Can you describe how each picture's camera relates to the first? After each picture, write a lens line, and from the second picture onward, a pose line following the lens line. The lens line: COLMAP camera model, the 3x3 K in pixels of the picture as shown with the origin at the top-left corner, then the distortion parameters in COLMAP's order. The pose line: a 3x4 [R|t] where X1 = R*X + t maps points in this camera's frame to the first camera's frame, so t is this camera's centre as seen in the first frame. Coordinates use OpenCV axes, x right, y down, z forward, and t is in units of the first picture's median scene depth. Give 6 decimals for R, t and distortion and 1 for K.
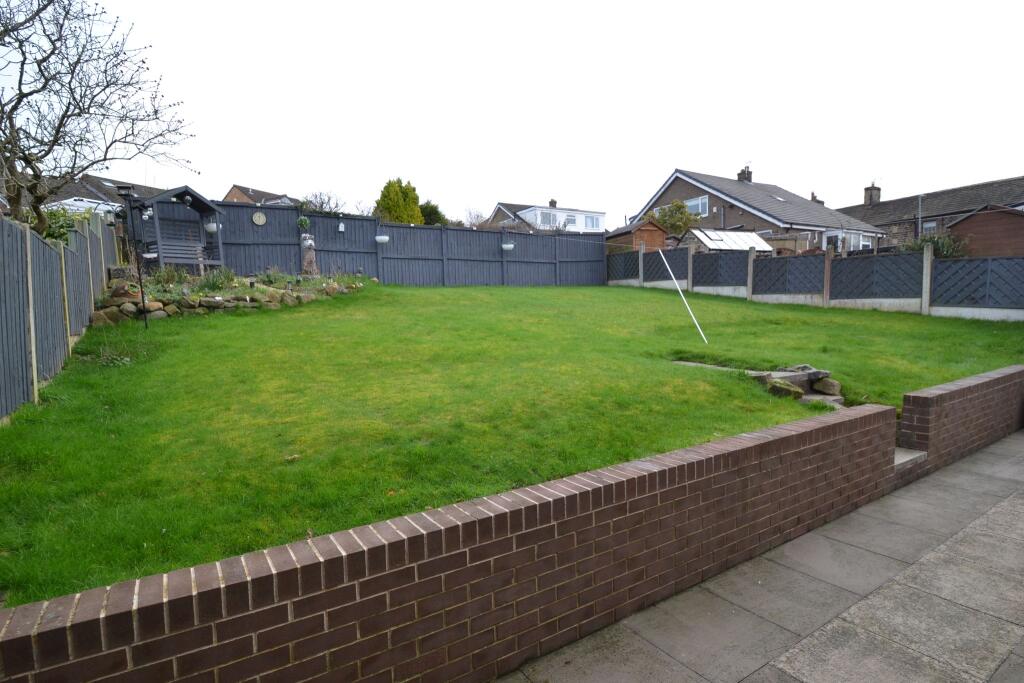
lens RADIAL K [[527.9, 0, 509.8], [0, 527.9, 338.2], [0, 0, 1]] dist [-0.011272, -0.003605]
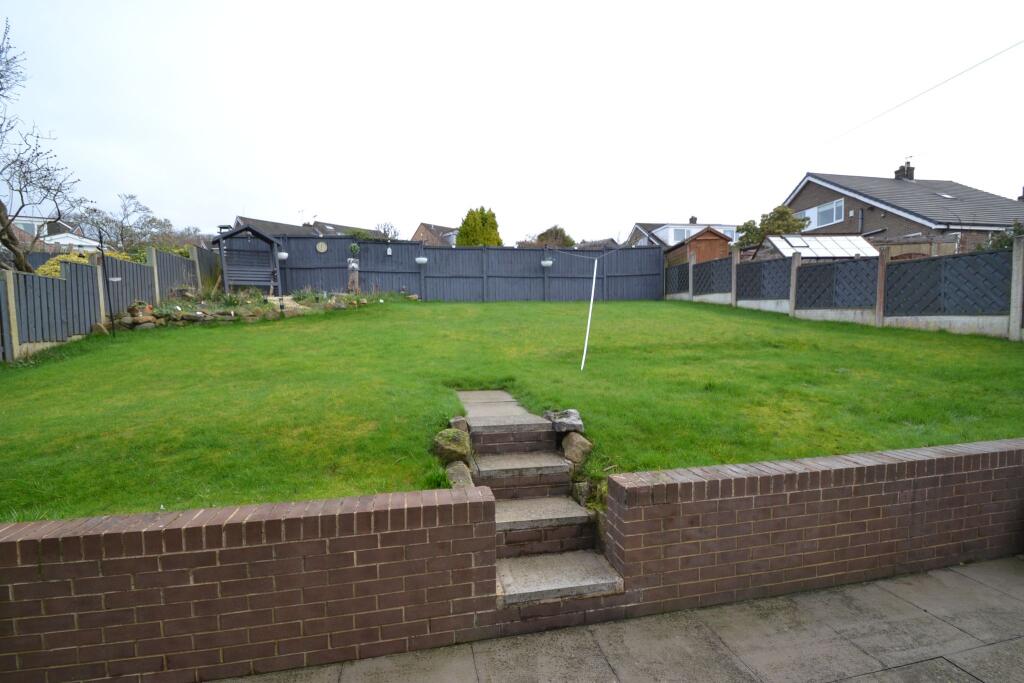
lens RADIAL K [[458.3, 0, 505.4], [0, 458.3, 338.5], [0, 0, 1]] dist [0.003398, -0.008940]
pose [[0.931538, 0.023573, -0.362879, 0.280775], [-0.029658, 0.999497, -0.011205, -0.014933], [0.362432, 0.021201, 0.931769, 0.152563]]
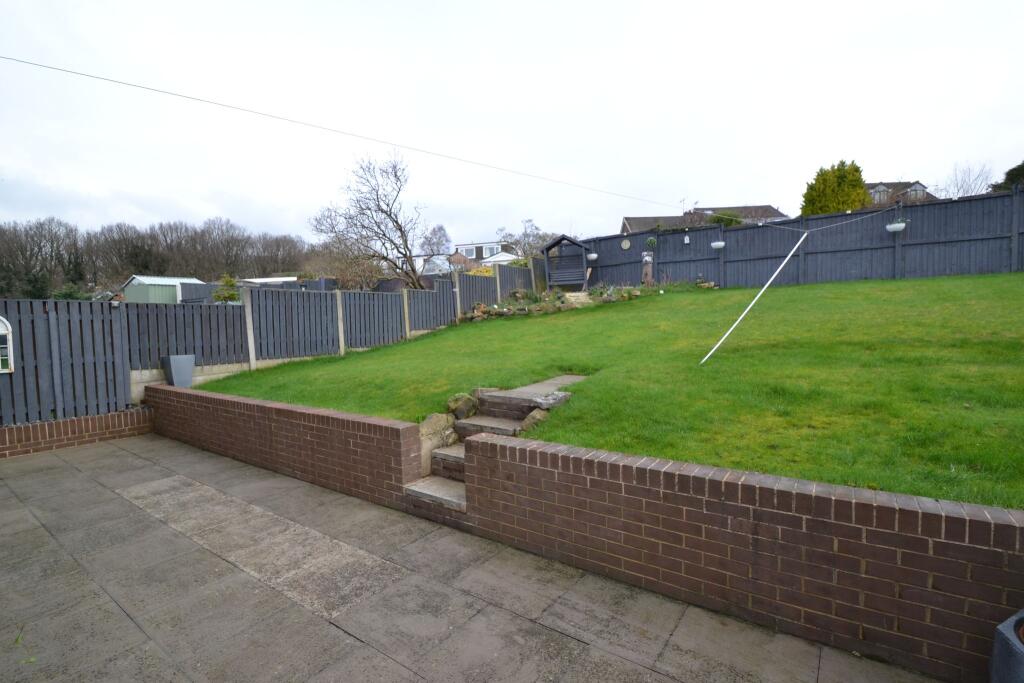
lens RADIAL K [[470.2, 0, 506.8], [0, 470.2, 349.0], [0, 0, 1]] dist [0.001234, -0.001499]
pose [[0.361185, 0.068660, -0.929963, 0.490011], [-0.031057, 0.997618, 0.061592, -0.024264], [0.931977, 0.006636, 0.362457, 0.259919]]
